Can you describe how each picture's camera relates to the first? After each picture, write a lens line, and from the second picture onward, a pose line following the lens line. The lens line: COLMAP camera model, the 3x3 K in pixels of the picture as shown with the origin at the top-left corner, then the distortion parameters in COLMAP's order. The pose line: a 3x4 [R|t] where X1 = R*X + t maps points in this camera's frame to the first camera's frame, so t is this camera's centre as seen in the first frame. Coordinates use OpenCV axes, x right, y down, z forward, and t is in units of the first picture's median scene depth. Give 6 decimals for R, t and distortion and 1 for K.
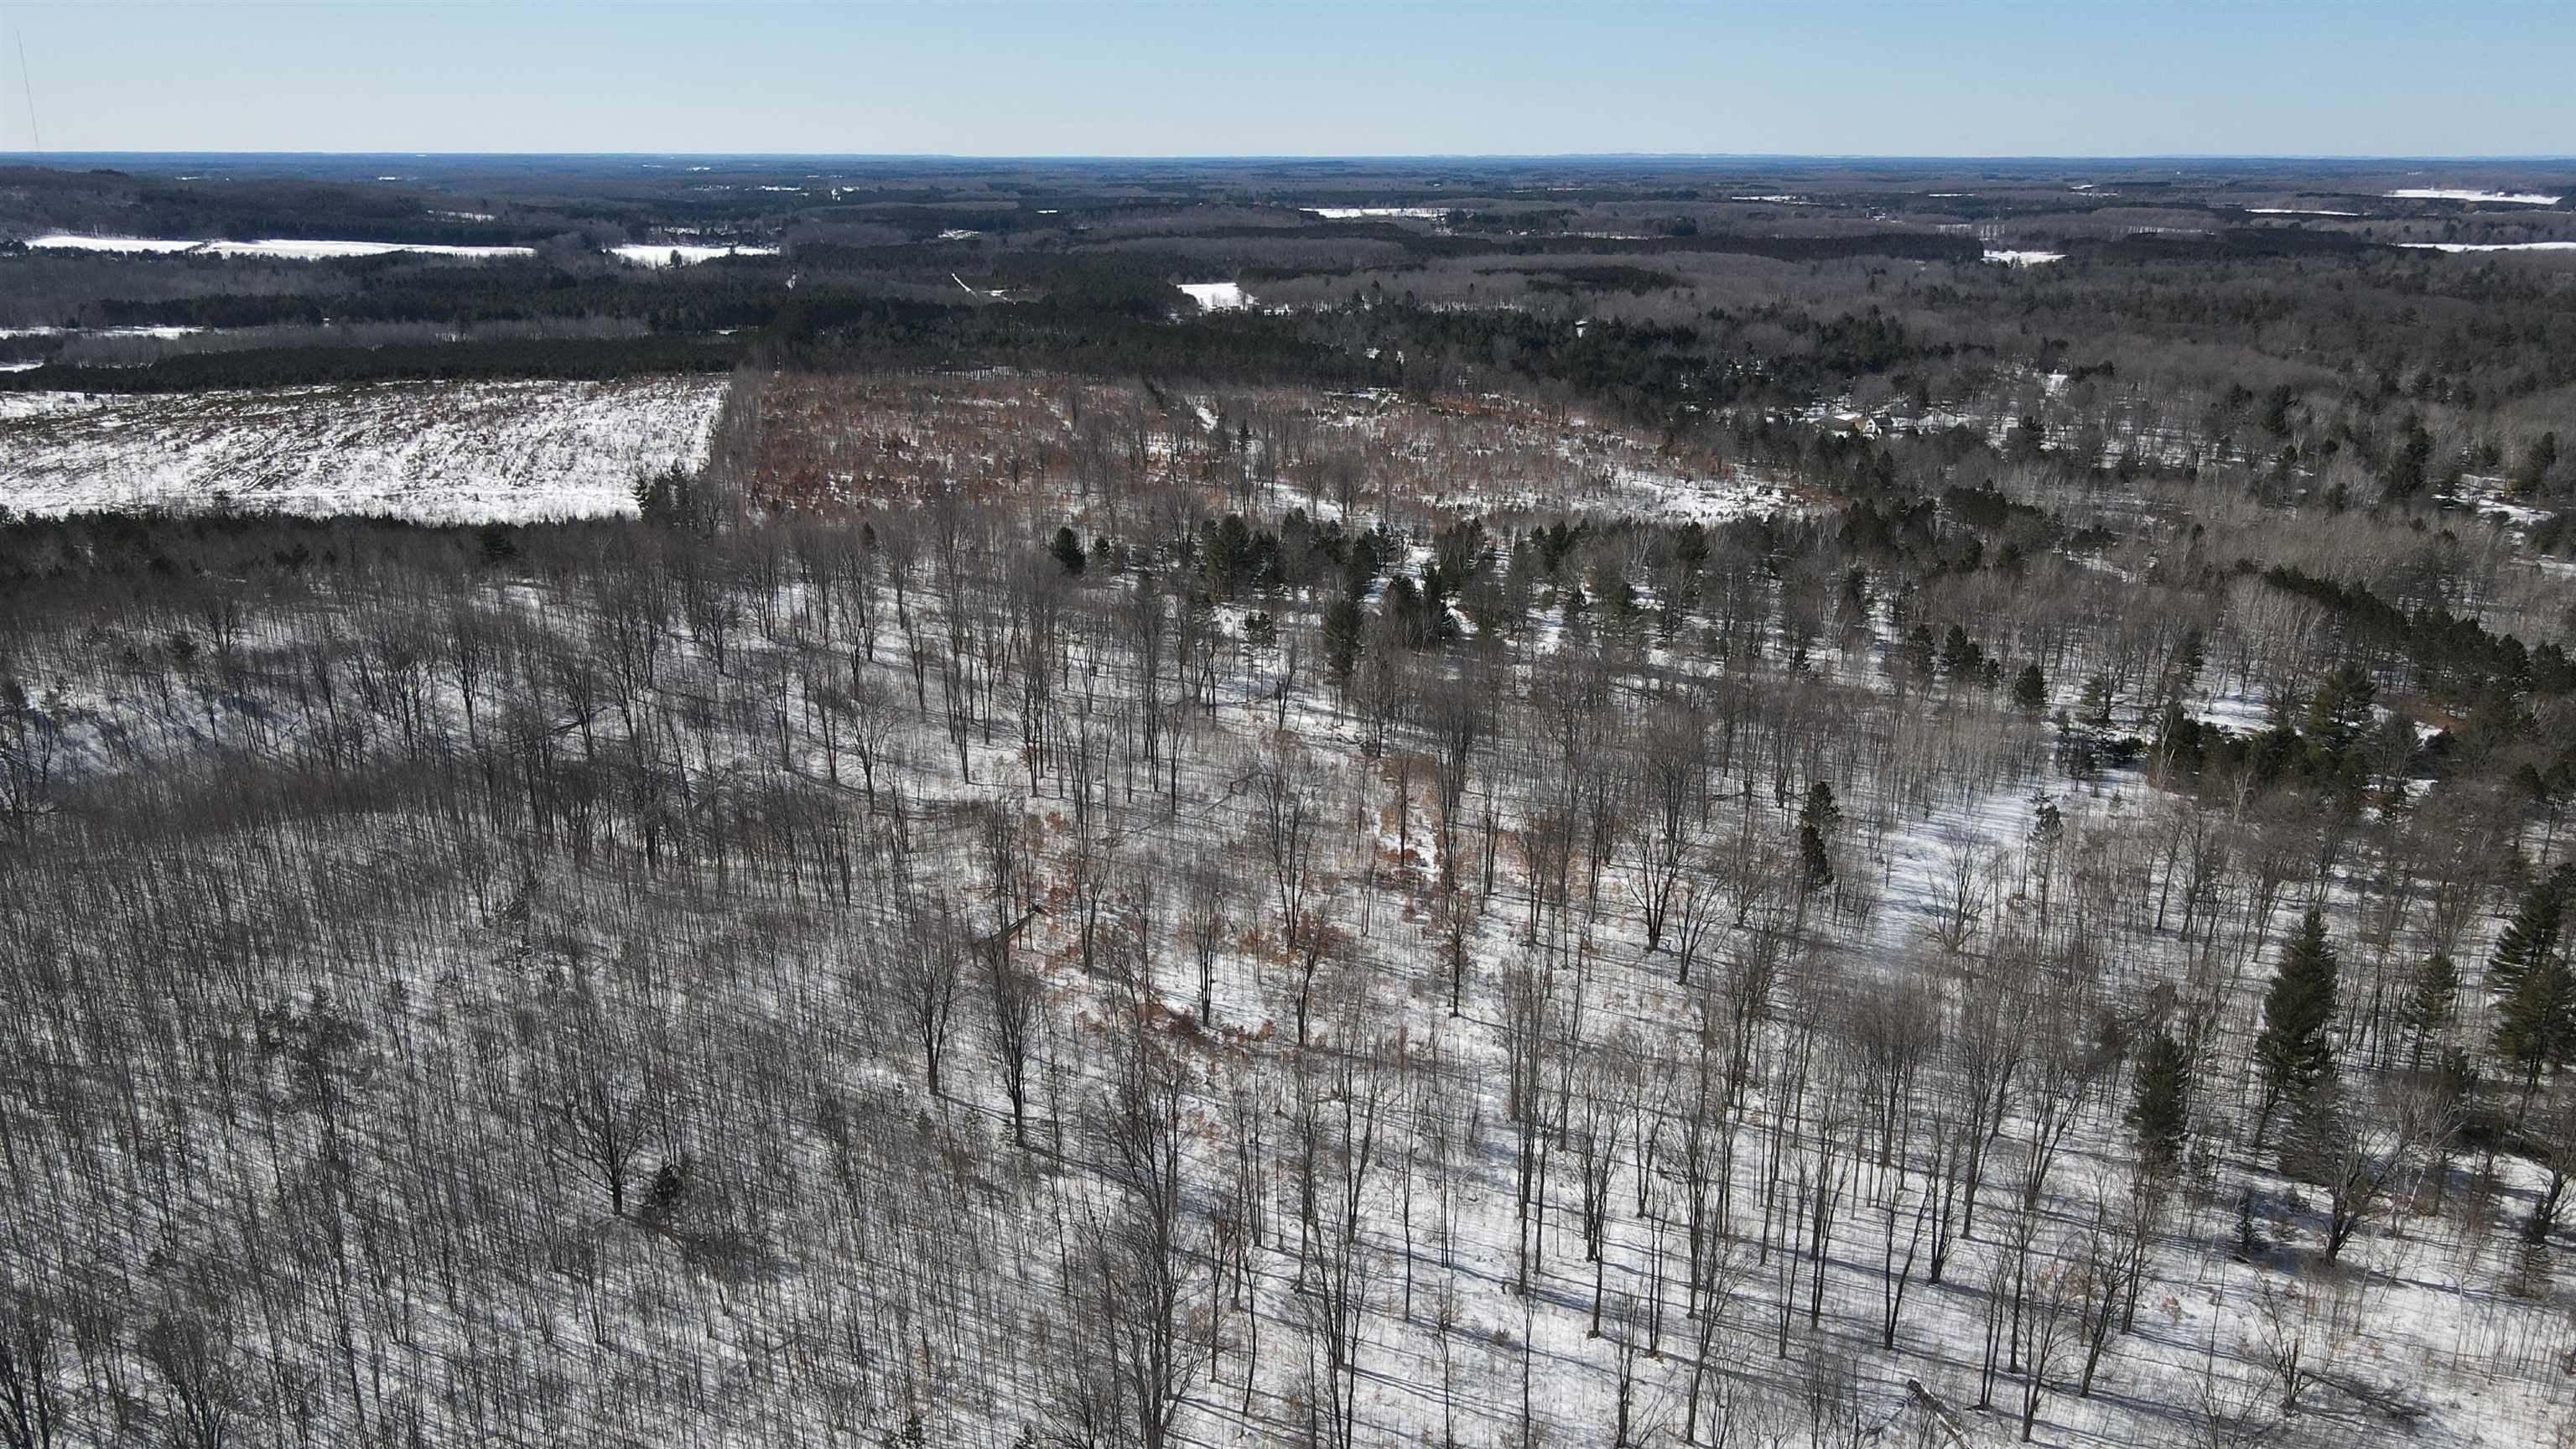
lens RADIAL K [[1845.0, 0, 1259.4], [0, 1845.0, 743.6], [0, 0, 1]] dist [0.000581, 0.034391]
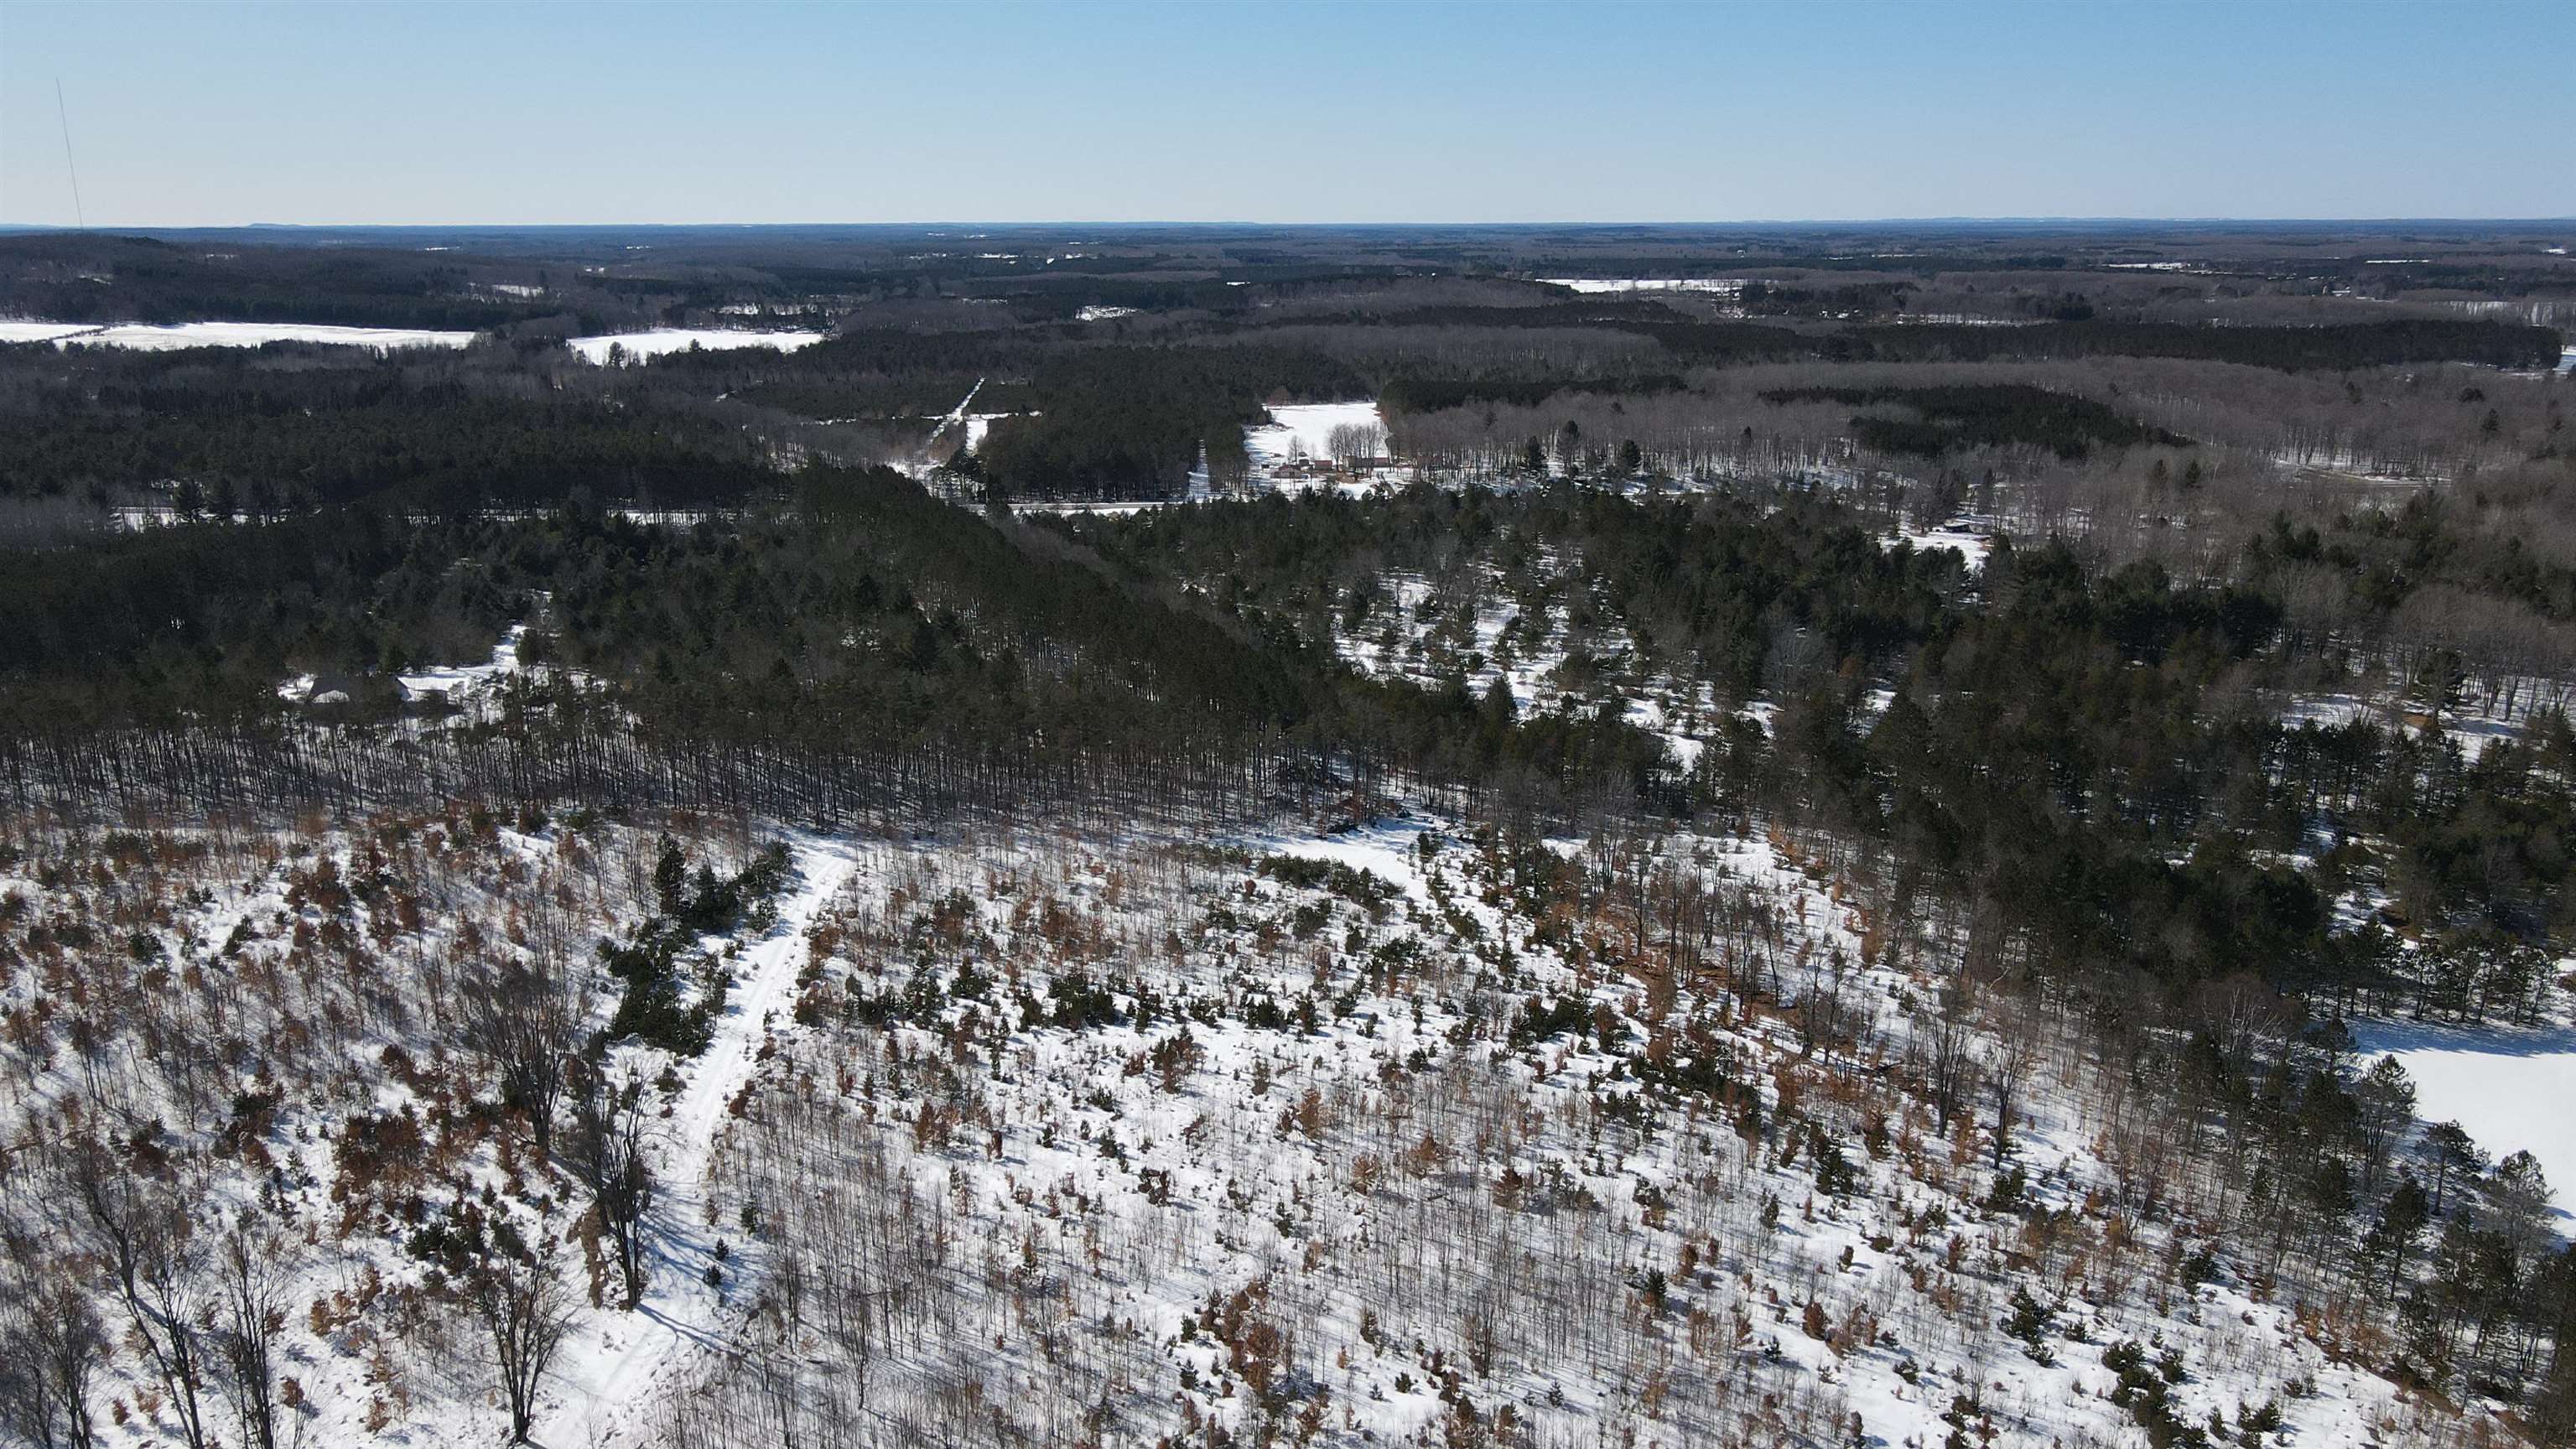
lens RADIAL K [[1916.0, 0, 1288.0], [0, 1916.0, 724.5], [0, 0, 1]] dist [0.024625, -0.000448]
pose [[0.990733, 0.031756, -0.132062, 0.106793], [-0.038646, 0.998004, -0.049943, -0.235987], [0.130213, 0.054583, 0.989982, 0.778043]]
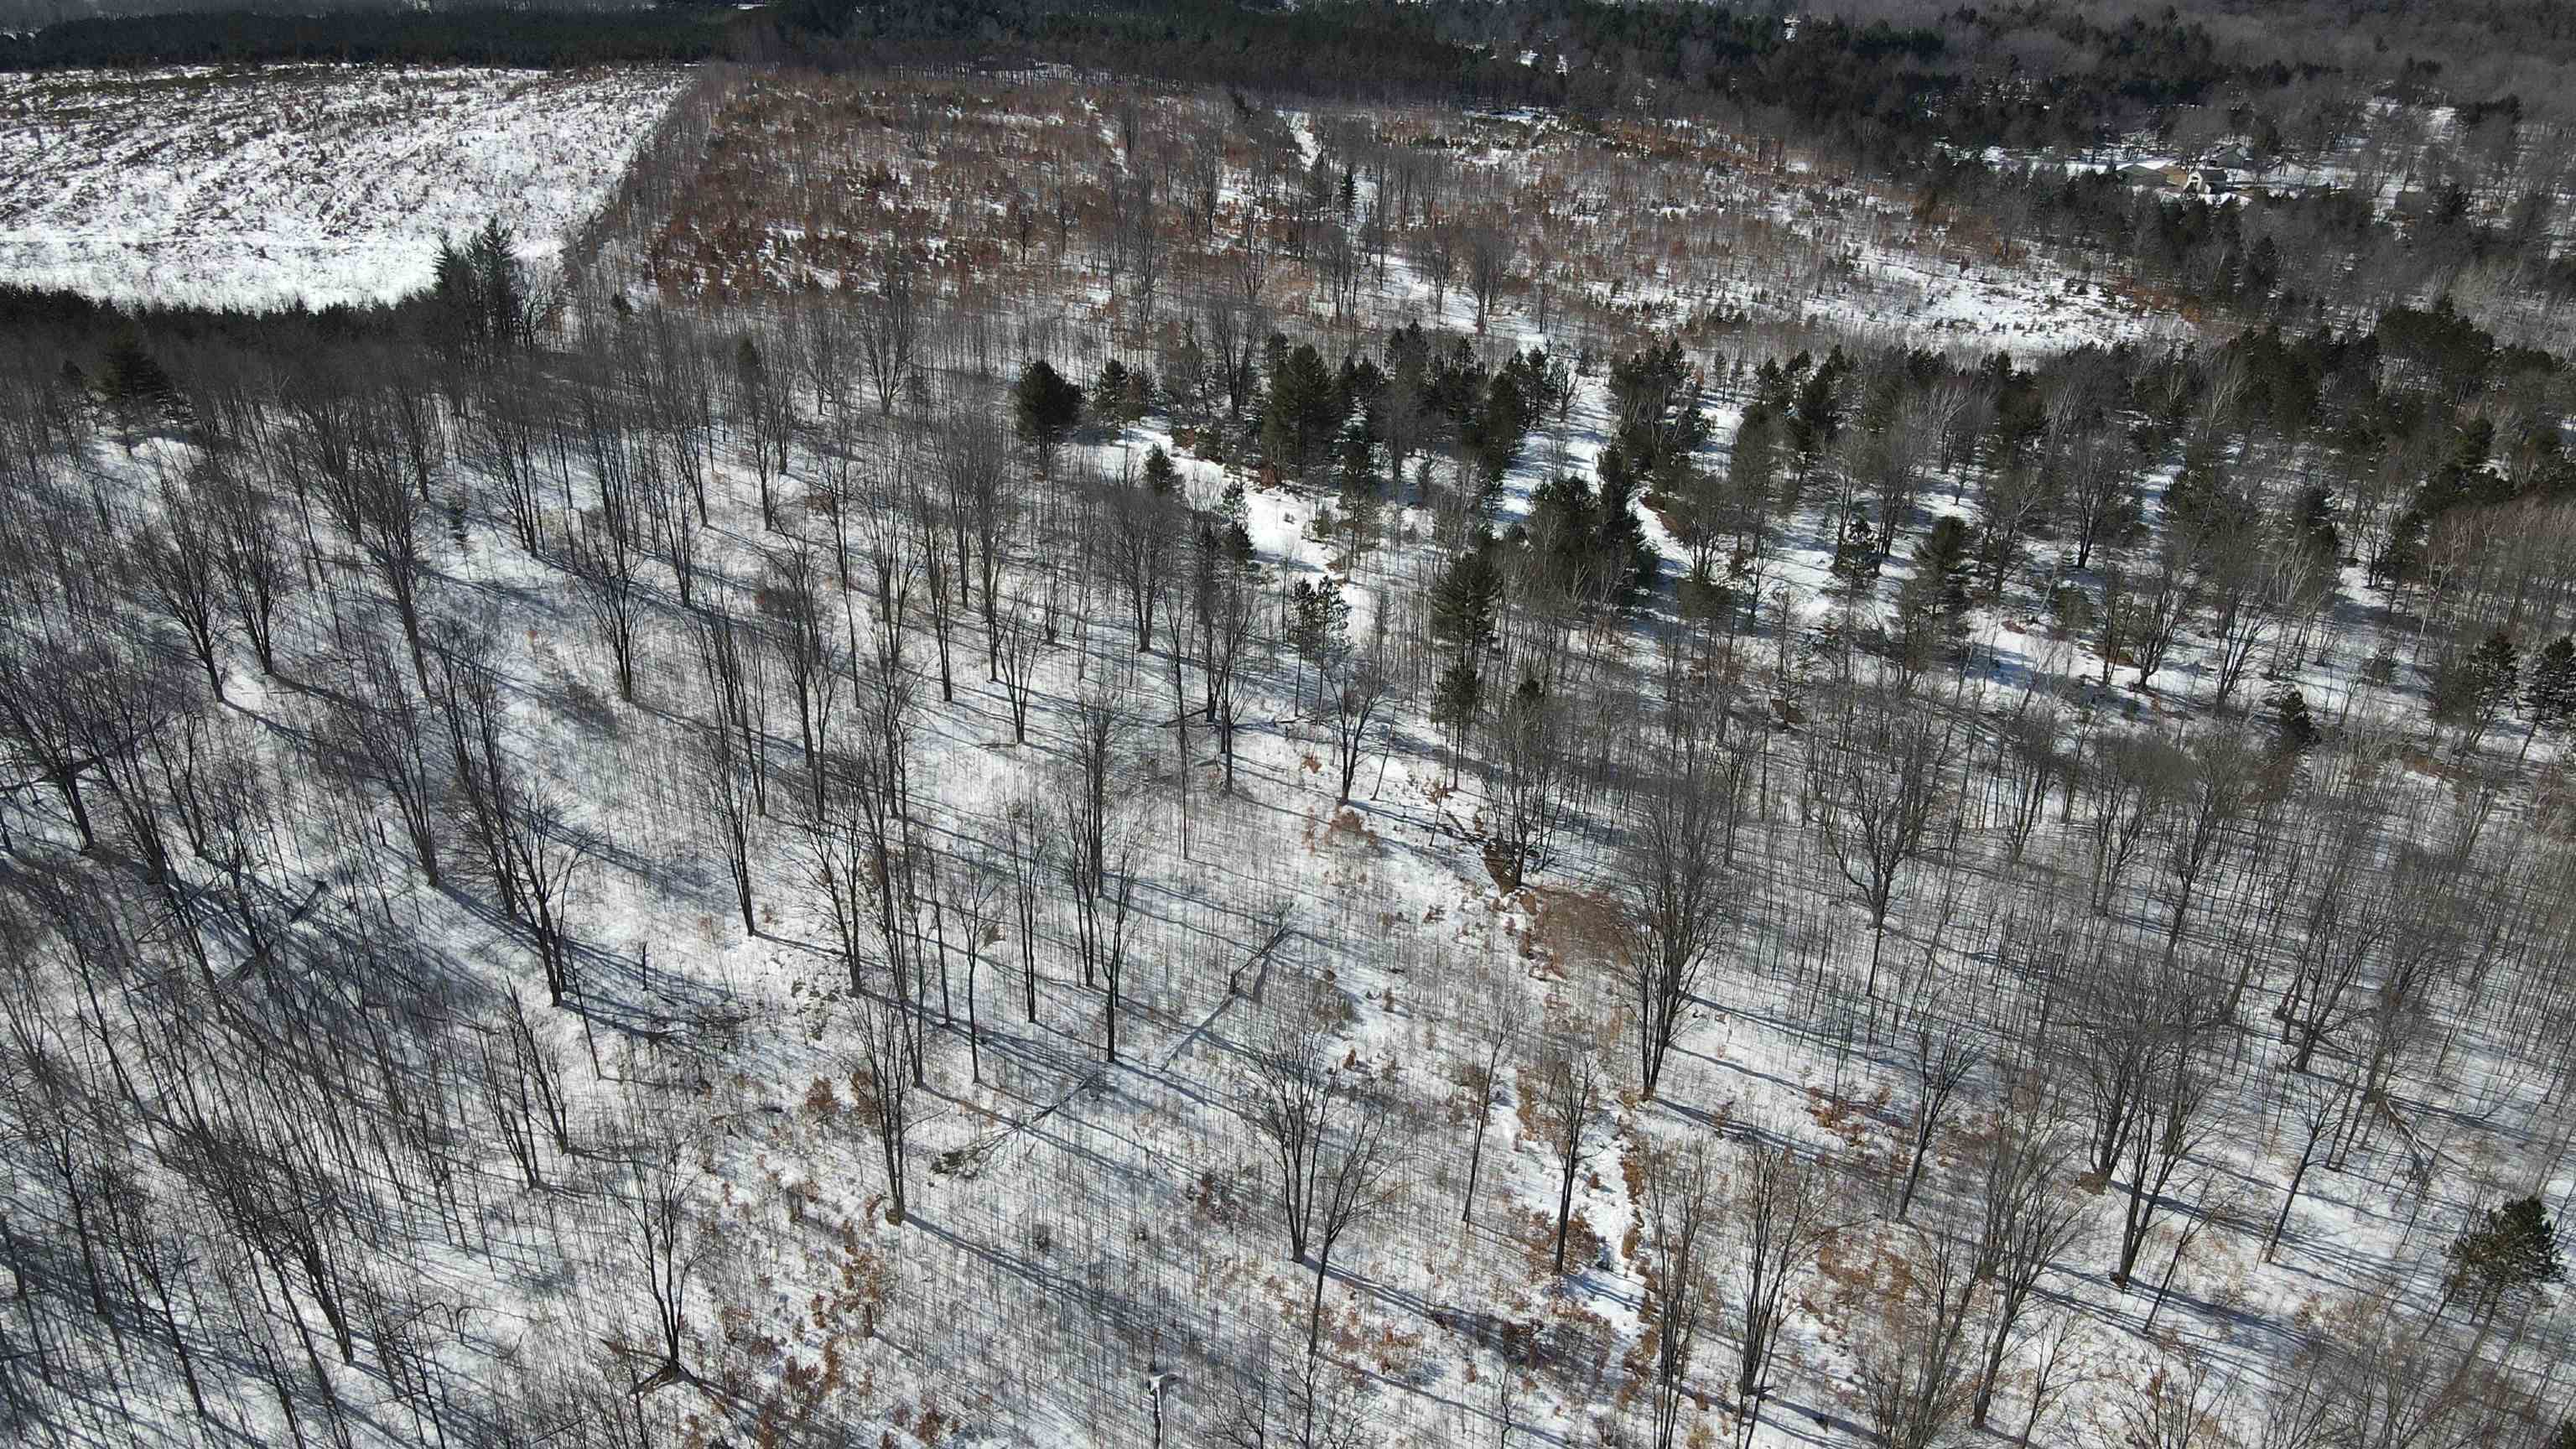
lens RADIAL K [[1845.0, 0, 1259.4], [0, 1845.0, 743.6], [0, 0, 1]] dist [0.000581, 0.034391]
pose [[0.997141, 0.048643, -0.057817, 0.008728], [-0.038952, 0.986624, 0.158289, -0.058100], [0.064743, -0.155584, 0.985699, 0.225757]]
